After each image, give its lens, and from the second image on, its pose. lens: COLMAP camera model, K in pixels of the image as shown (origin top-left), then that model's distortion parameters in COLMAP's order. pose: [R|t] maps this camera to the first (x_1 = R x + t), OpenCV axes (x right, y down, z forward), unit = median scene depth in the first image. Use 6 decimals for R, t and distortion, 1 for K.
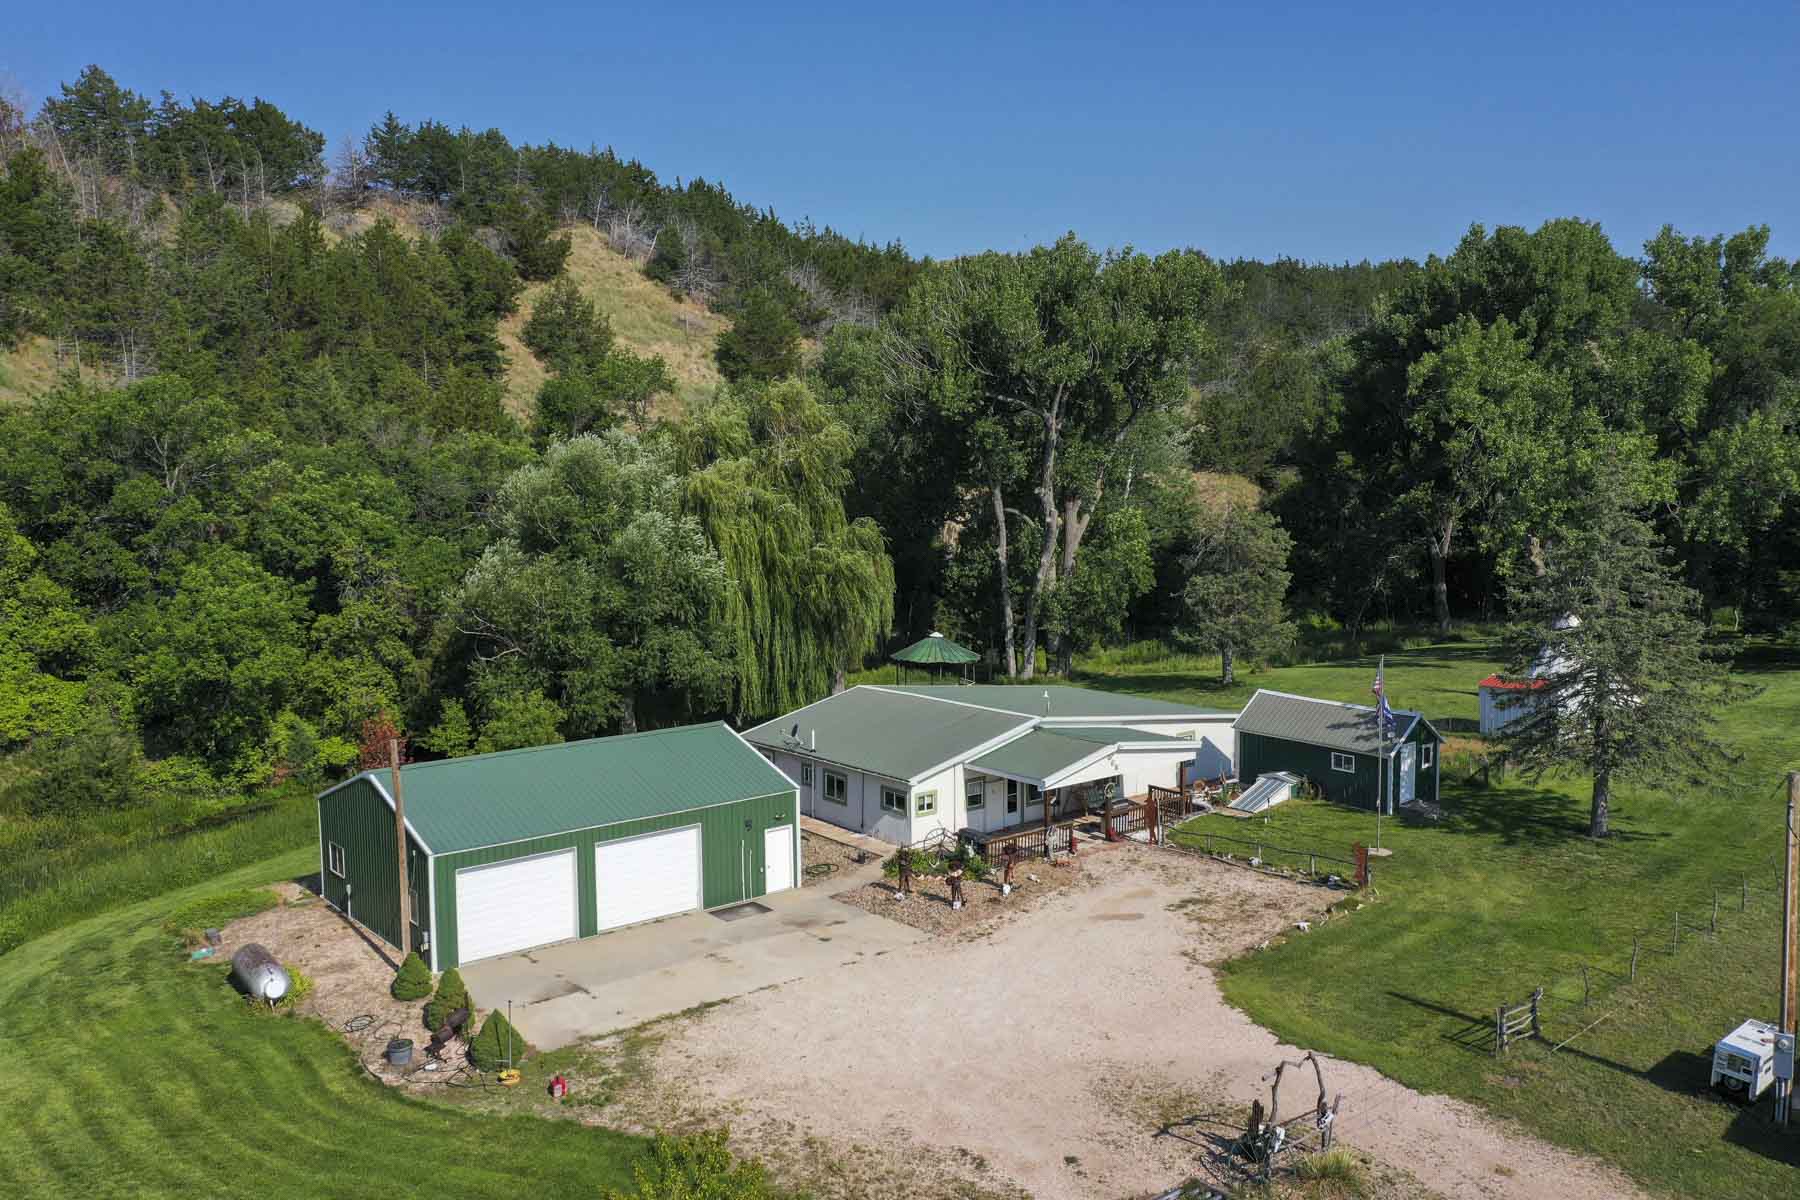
lens RADIAL K [[1372.7, 0, 933.2], [0, 1372.7, 599.1], [0, 0, 1]] dist [-0.008233, -0.002677]
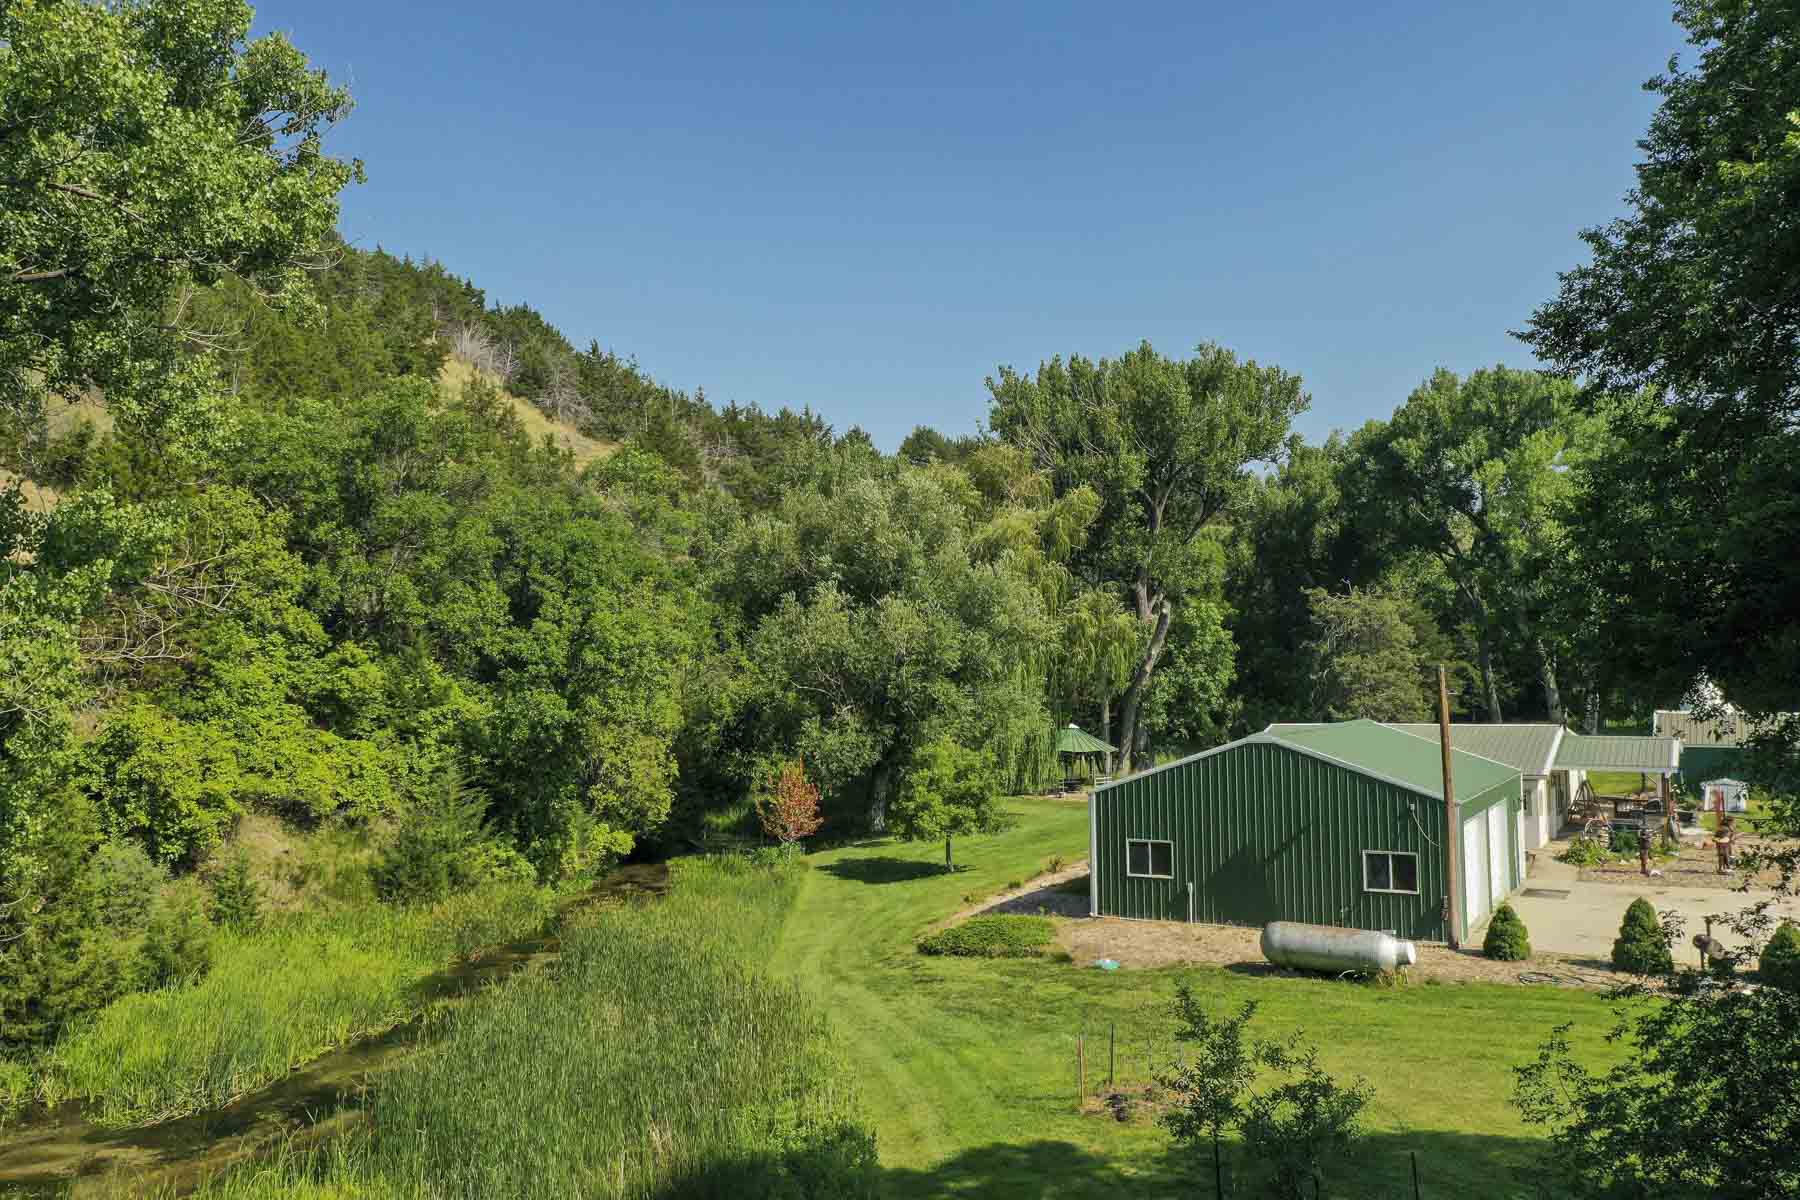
lens RADIAL K [[1373.5, 0, 896.7], [0, 1373.5, 588.0], [0, 0, 1]] dist [-0.008242, -0.002577]
pose [[0.941180, 0.022734, 0.337139, -0.604061], [0.032981, 0.986790, -0.158615, 0.107306], [-0.336291, 0.160405, 0.927997, 0.177175]]
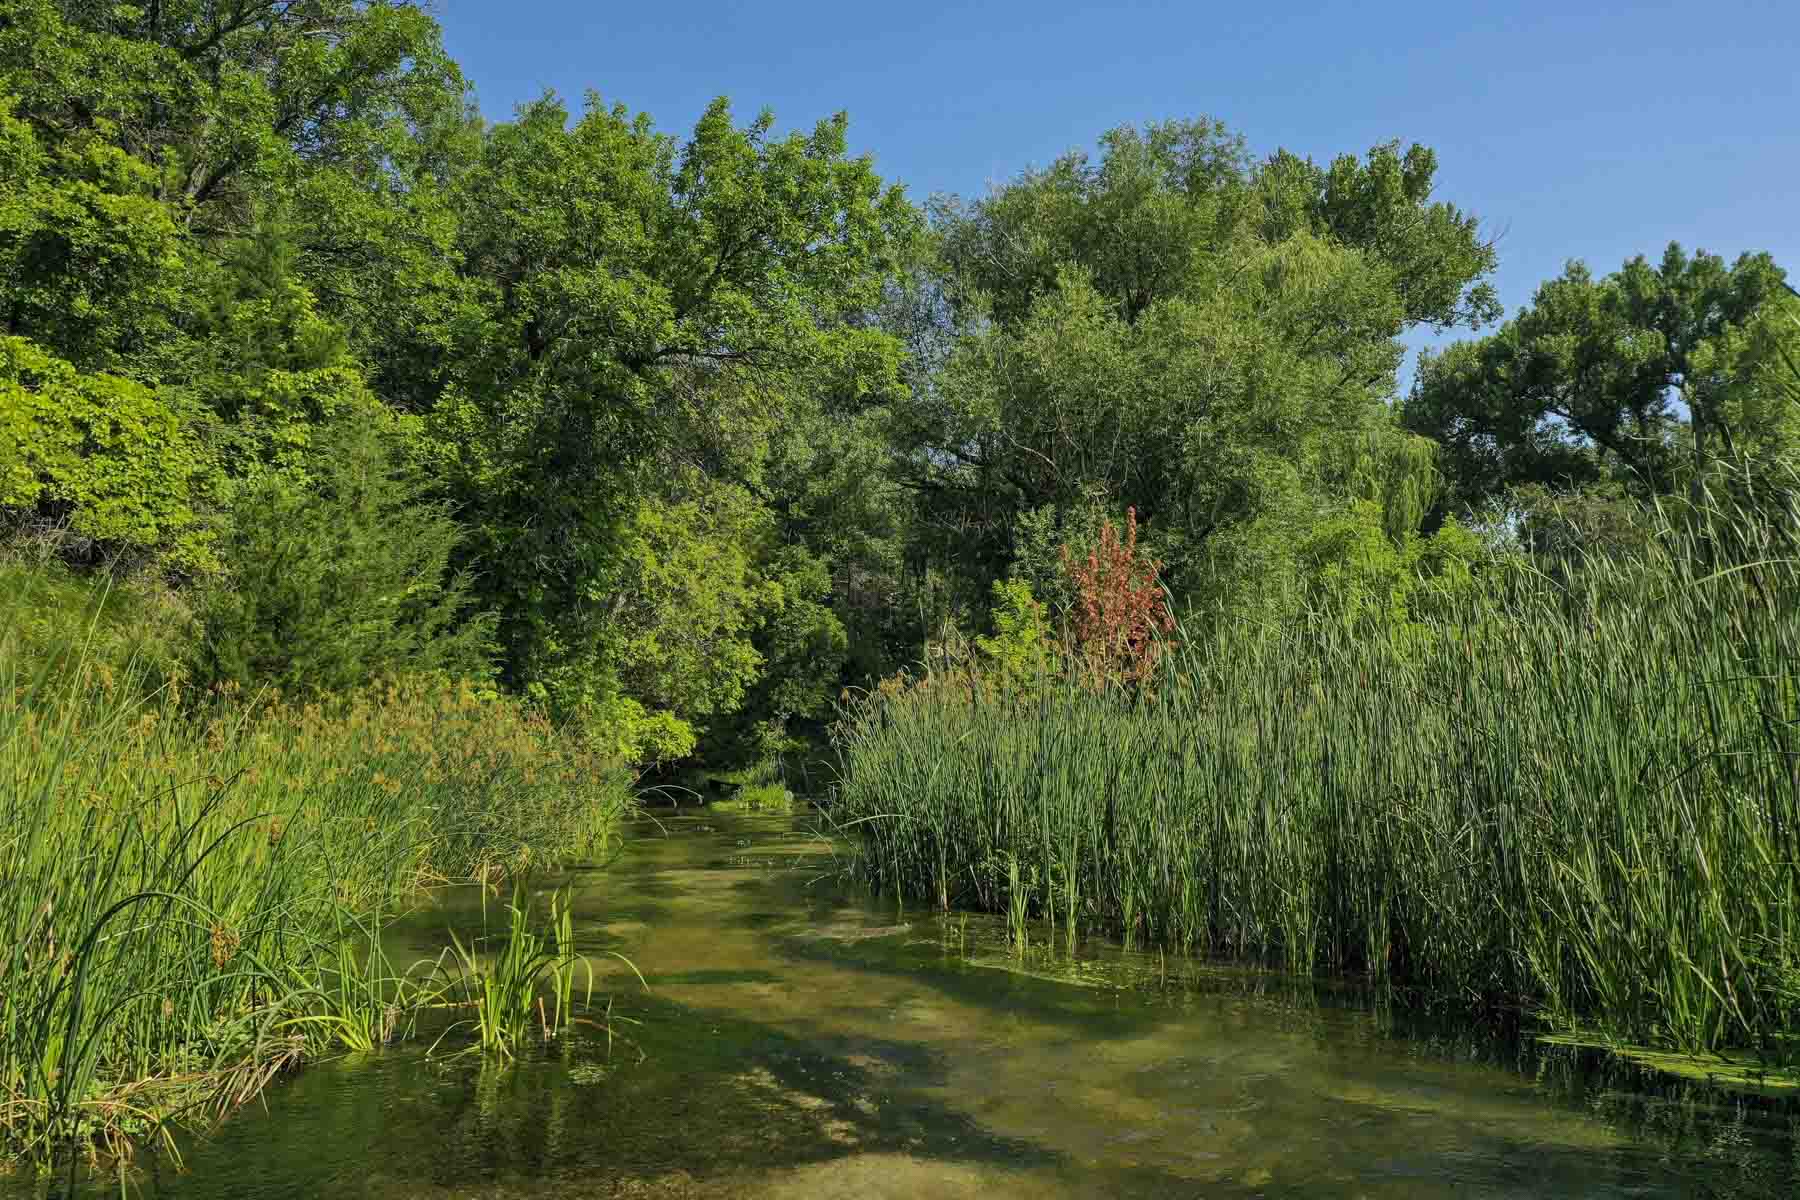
lens RADIAL K [[1373.5, 0, 896.7], [0, 1373.5, 588.0], [0, 0, 1]] dist [-0.008242, -0.002577]
pose [[0.883338, 0.066898, 0.463938, -0.611198], [0.039488, 0.975624, -0.215865, 0.174626], [-0.467070, 0.209002, 0.859165, 0.667191]]
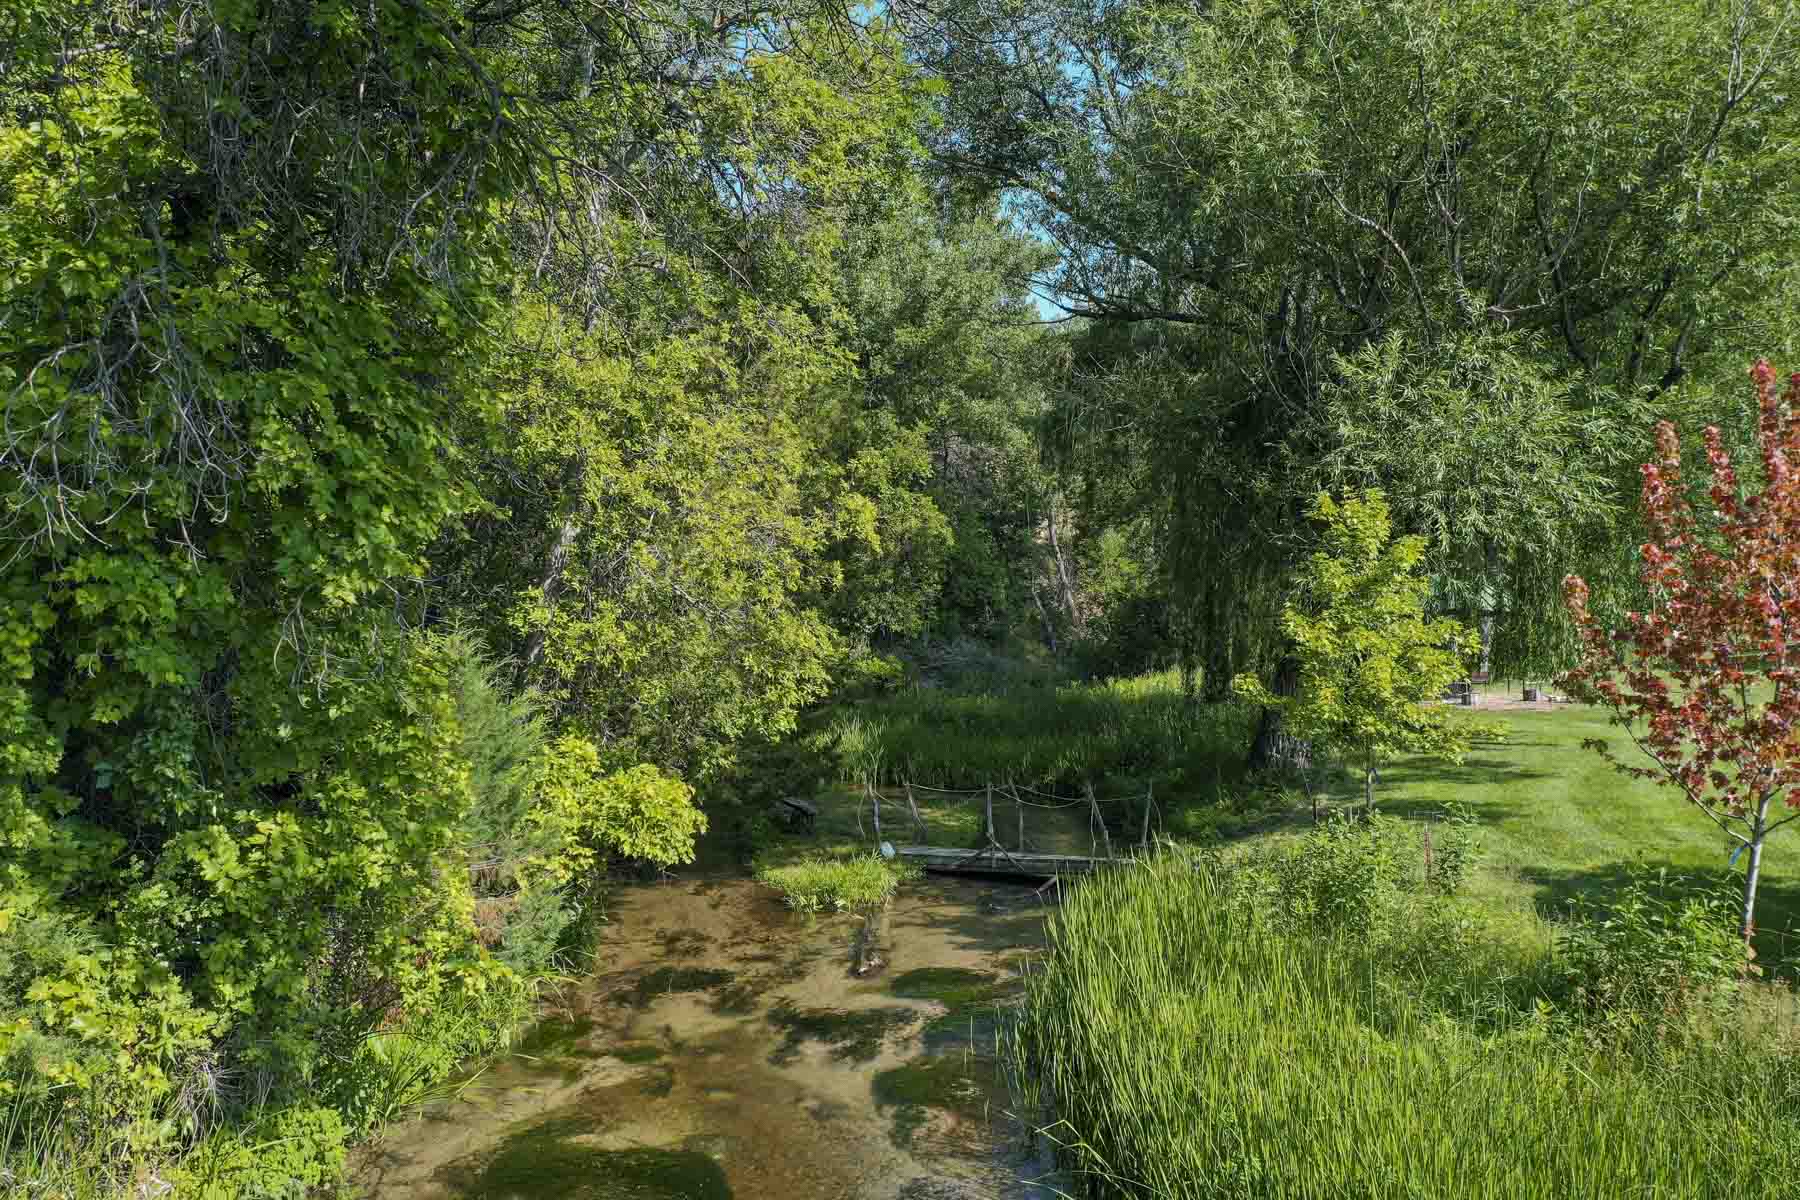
lens RADIAL K [[1373.5, 0, 896.7], [0, 1373.5, 588.0], [0, 0, 1]] dist [-0.008242, -0.002577]
pose [[0.908417, 0.017643, 0.417692, -0.524190], [0.035029, 0.992384, -0.118101, 0.114448], [-0.416594, 0.121916, 0.900880, 0.873460]]
